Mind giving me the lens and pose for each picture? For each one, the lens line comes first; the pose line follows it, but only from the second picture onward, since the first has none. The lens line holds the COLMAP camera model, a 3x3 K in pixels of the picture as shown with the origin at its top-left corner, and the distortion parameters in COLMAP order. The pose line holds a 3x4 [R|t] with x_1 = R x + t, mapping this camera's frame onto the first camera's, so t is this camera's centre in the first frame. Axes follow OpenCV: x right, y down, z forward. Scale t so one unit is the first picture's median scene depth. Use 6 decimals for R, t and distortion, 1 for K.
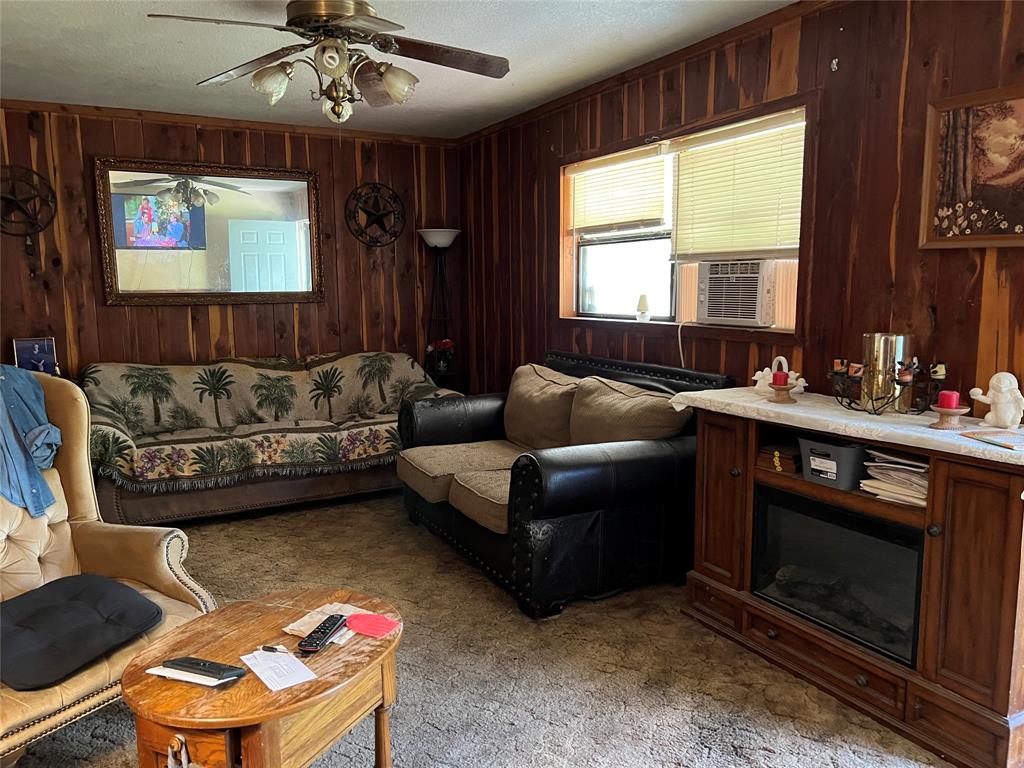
lens RADIAL K [[765.9, 0, 518.8], [0, 765.9, 378.7], [0, 0, 1]] dist [0.079518, -0.100807]
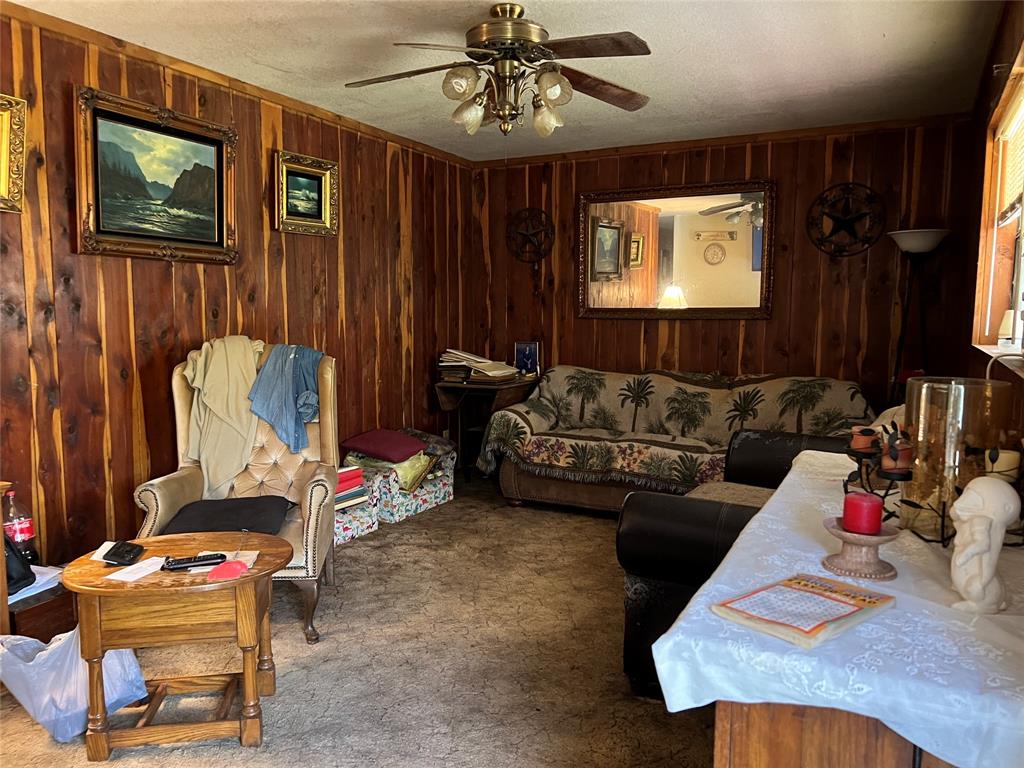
lens RADIAL K [[767.5, 0, 512.0], [0, 767.5, 384.0], [0, 0, 1]] dist [0.080109, -0.086560]
pose [[0.570772, 0.090677, -0.816086, 0.384475], [-0.110053, 0.993364, 0.033404, -0.021443], [0.813700, 0.070747, 0.576964, 0.244072]]
